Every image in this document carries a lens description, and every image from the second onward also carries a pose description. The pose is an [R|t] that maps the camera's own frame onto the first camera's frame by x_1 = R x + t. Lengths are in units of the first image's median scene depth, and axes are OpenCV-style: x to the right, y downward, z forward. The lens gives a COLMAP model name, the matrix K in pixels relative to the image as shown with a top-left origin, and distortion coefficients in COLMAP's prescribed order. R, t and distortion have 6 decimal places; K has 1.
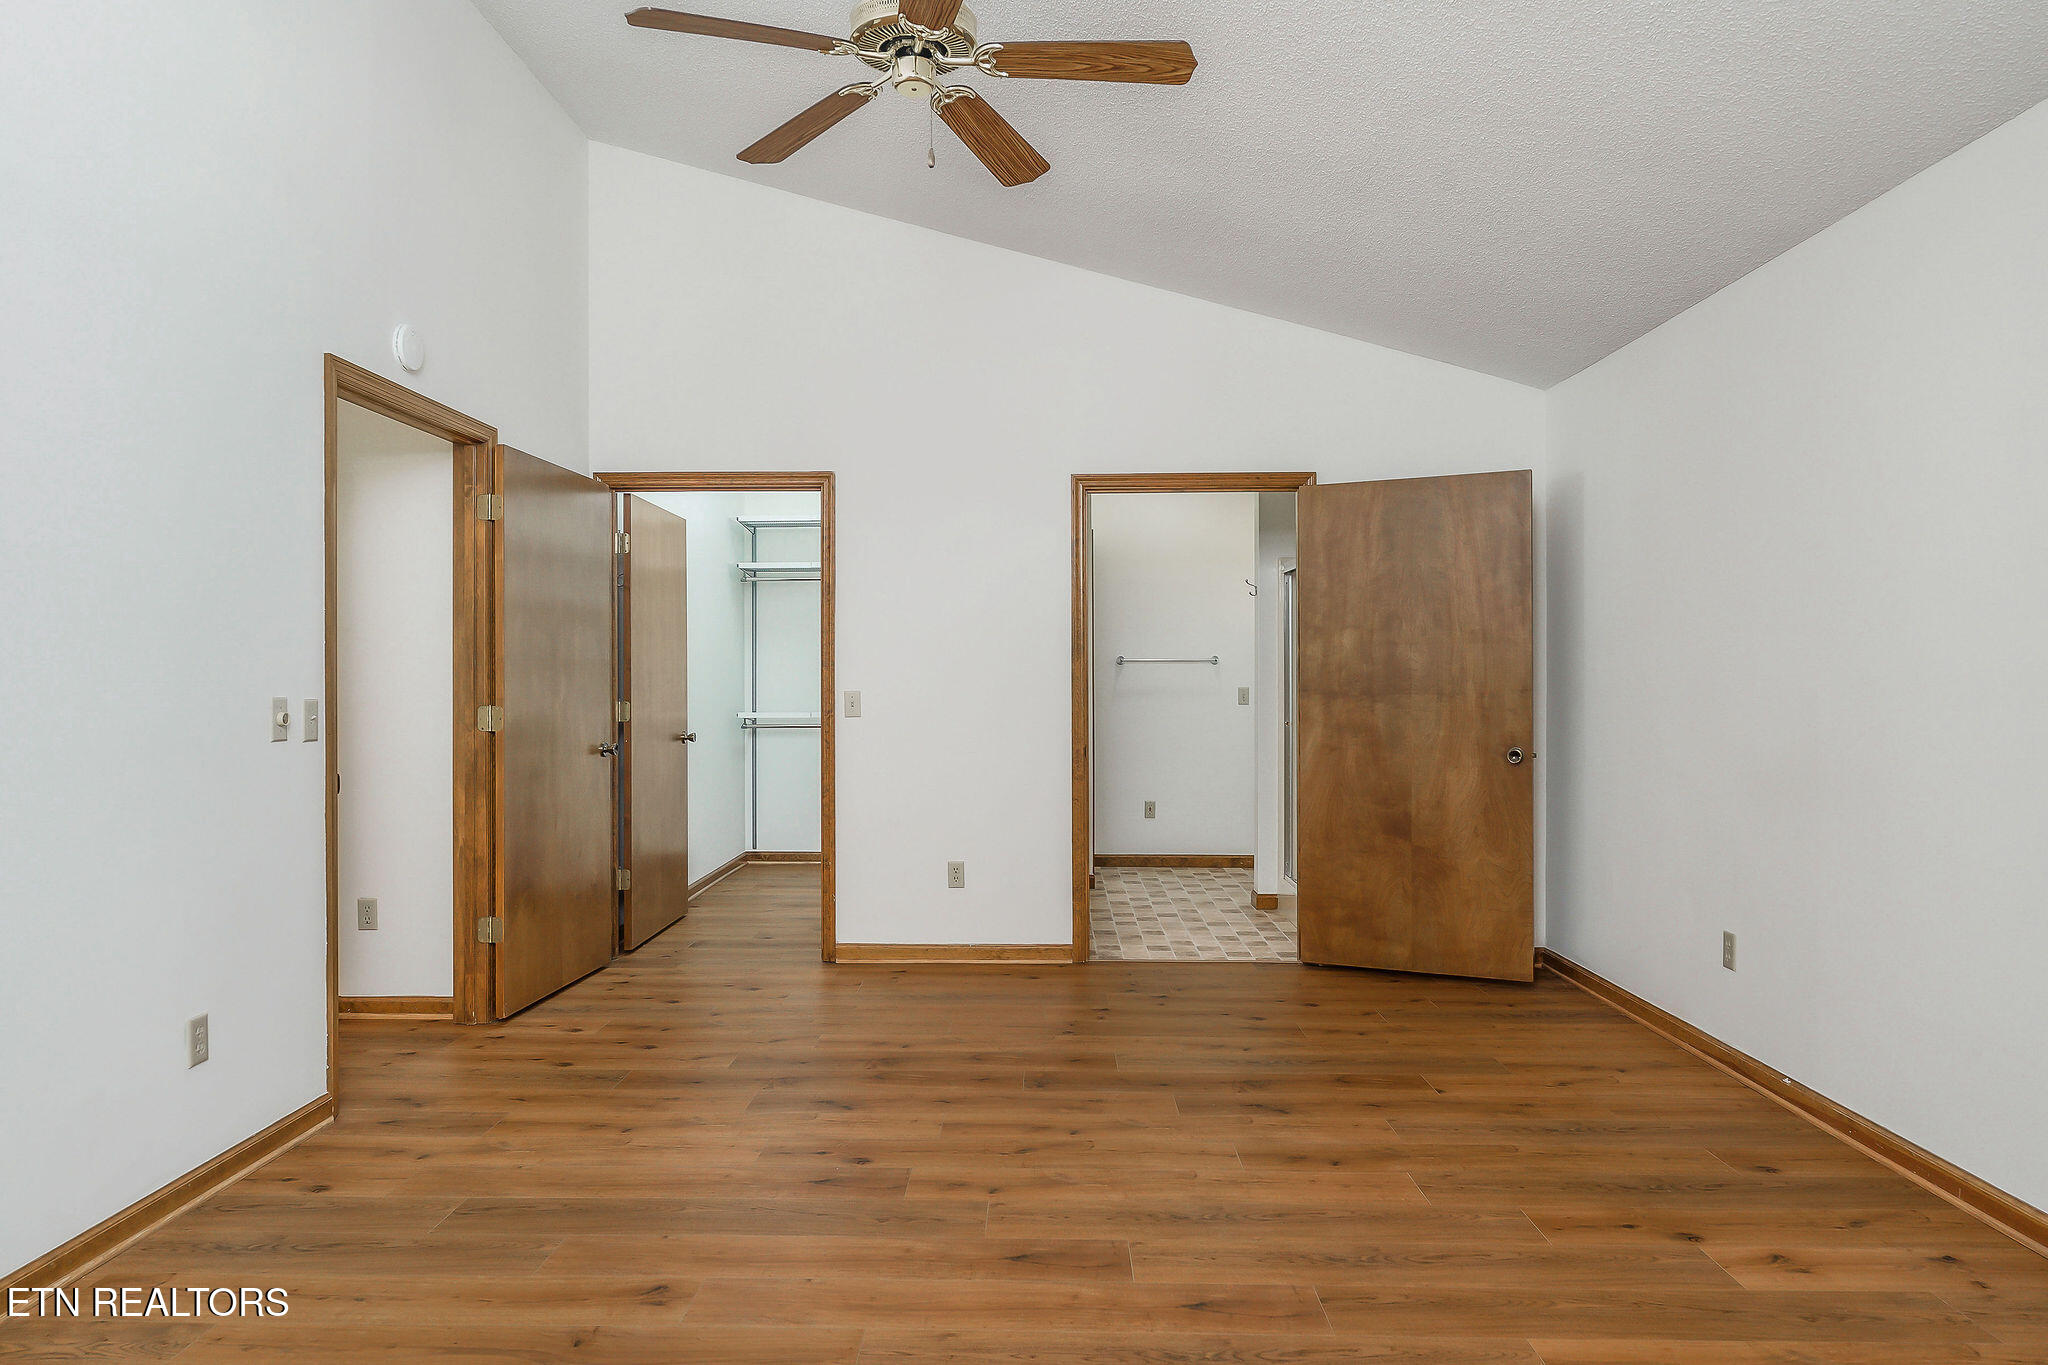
lens RADIAL K [[1272.2, 0, 1034.1], [0, 1272.2, 677.2], [0, 0, 1]] dist [-0.004737, 0.000365]
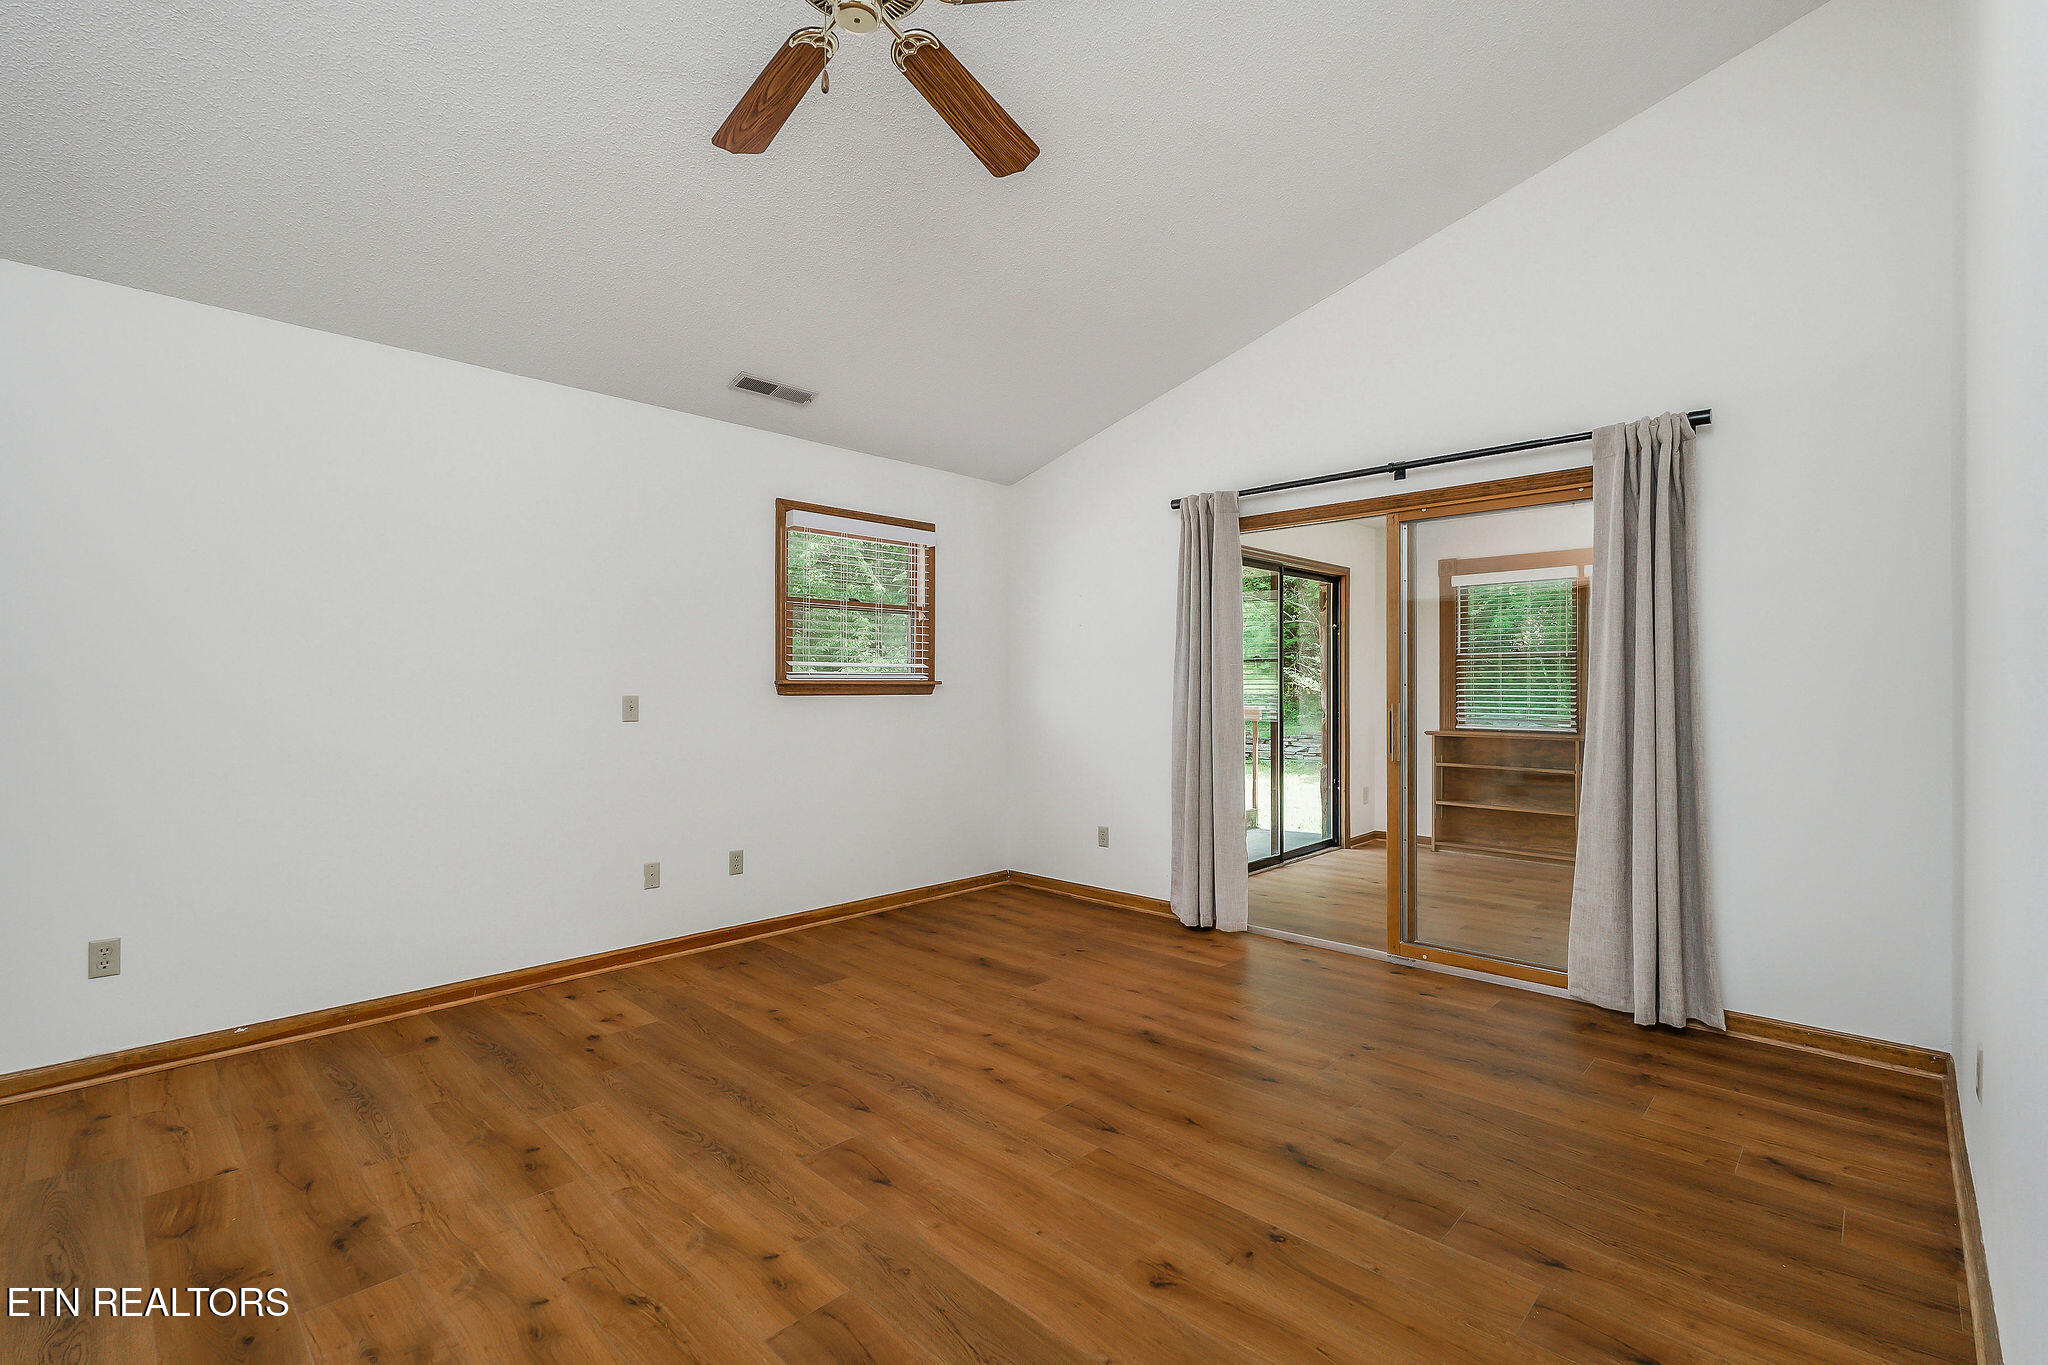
lens RADIAL K [[912.4, 0, 1028.7], [0, 912.4, 689.5], [0, 0, 1]] dist [-0.010320, 0.002195]
pose [[-0.732712, -0.003198, 0.680531, -0.617502], [-0.002112, 0.999995, 0.002426, 0.003671], [-0.680535, 0.000340, -0.732715, 1.389461]]
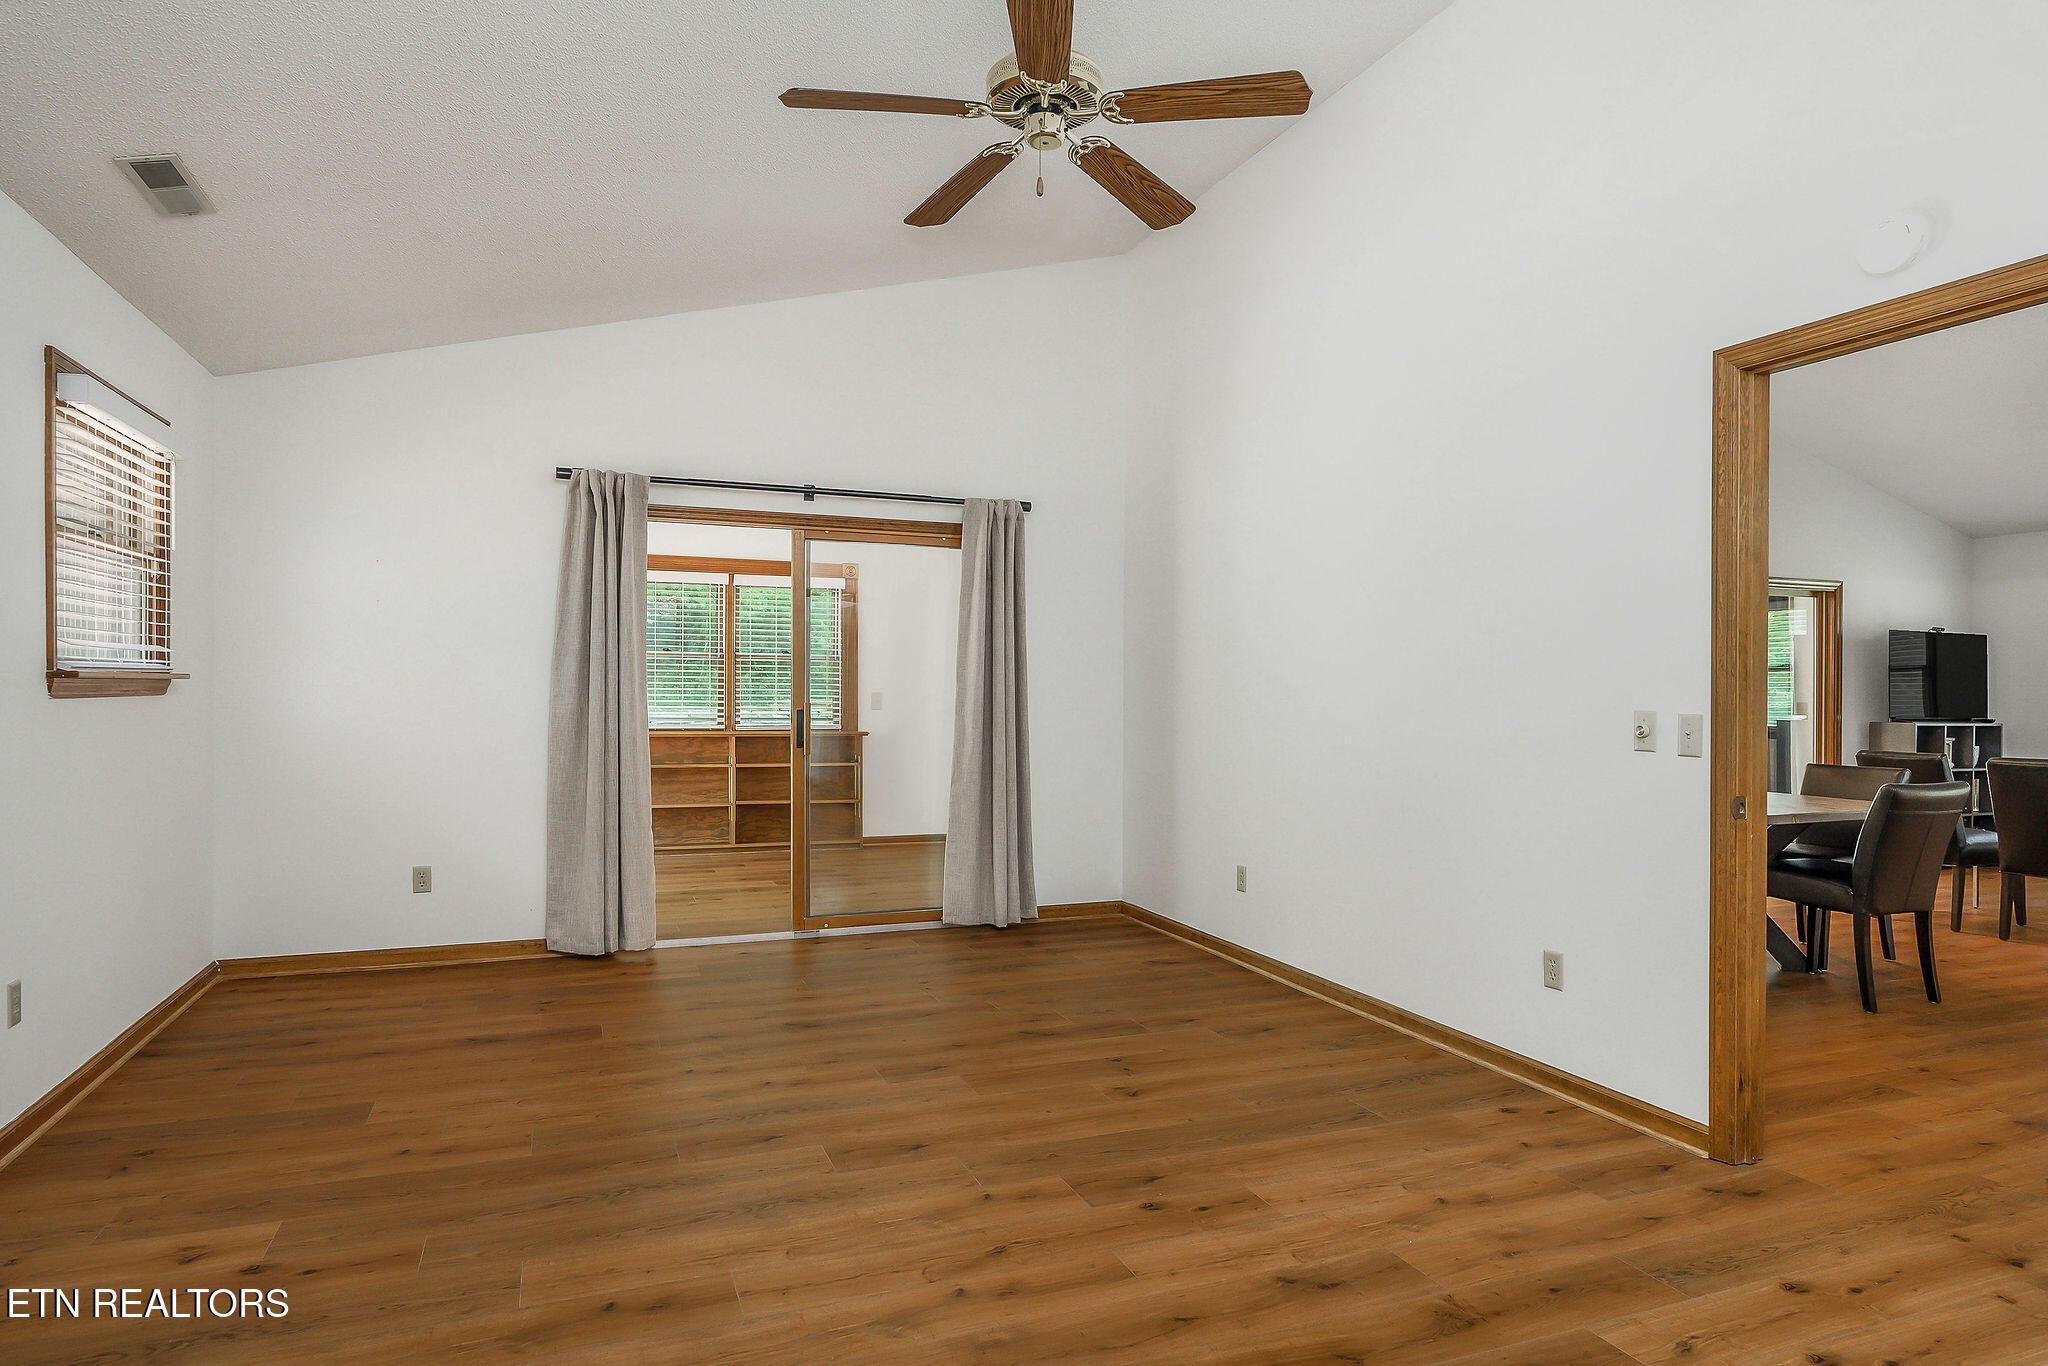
lens RADIAL K [[1152.2, 0, 1025.6], [0, 1152.2, 685.2], [0, 0, 1]] dist [-0.008792, 0.003838]
pose [[-0.923305, -0.009563, -0.383948, 0.302451], [-0.008471, 0.999954, -0.004534, 0.004107], [0.383973, -0.000933, -0.923344, 1.913640]]
